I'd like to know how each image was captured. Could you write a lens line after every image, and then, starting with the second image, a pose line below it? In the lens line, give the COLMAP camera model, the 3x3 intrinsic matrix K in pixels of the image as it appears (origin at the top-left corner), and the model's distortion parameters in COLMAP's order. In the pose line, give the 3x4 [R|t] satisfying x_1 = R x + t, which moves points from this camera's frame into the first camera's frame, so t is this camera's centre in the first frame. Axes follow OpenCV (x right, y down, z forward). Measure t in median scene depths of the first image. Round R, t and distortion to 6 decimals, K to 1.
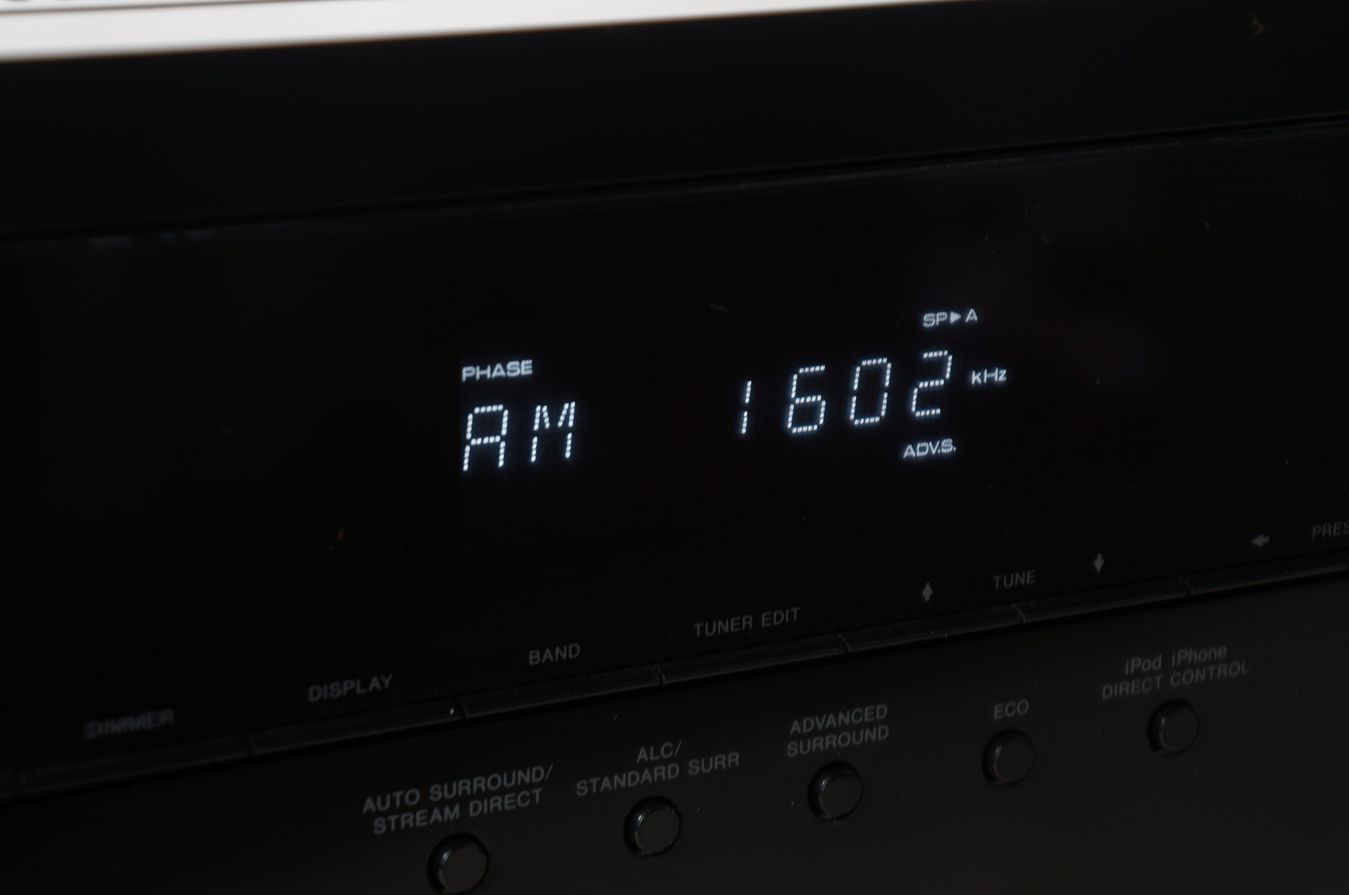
lens RADIAL K [[3065.7, 0, 674.5], [0, 3065.7, 448.2], [0, 0, 1]] dist [0.207412, 0.000000]
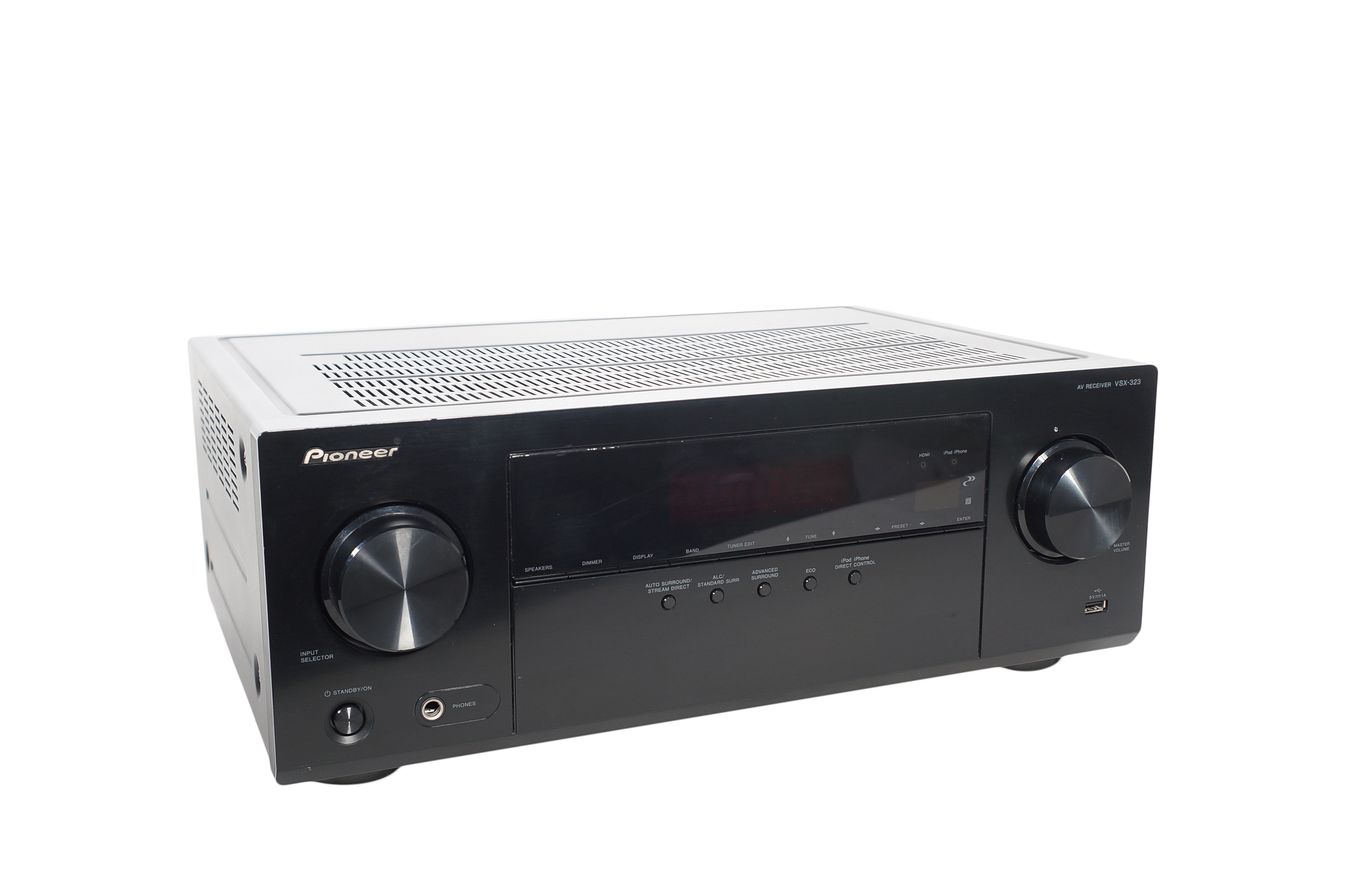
lens RADIAL K [[1461.4, 0, 673.1], [0, 1461.4, 452.9], [0, 0, 1]] dist [-0.007715, 0.000000]
pose [[0.997601, 0.009598, -0.068559, 0.064390], [-0.013740, 0.998091, -0.060205, 0.052870], [0.067850, 0.061003, 0.995829, -0.906275]]
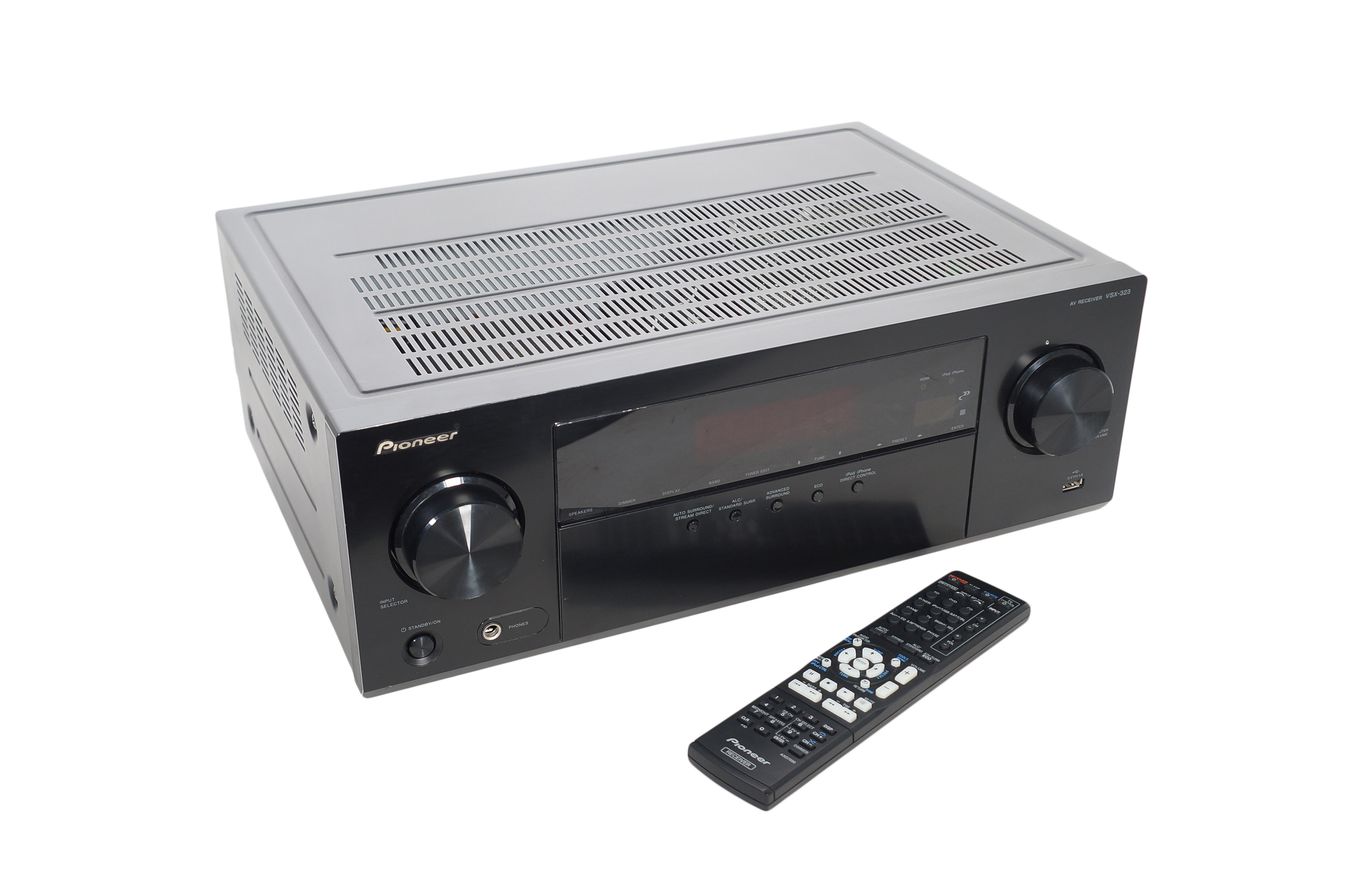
lens RADIAL K [[1585.6, 0, 673.2], [0, 1585.6, 451.2], [0, 0, 1]] dist [0.037986, 0.000000]
pose [[0.998873, 0.022567, -0.041755, -0.003334], [-0.011980, 0.971127, 0.238261, -0.521134], [0.045927, -0.237492, 0.970303, -1.236785]]
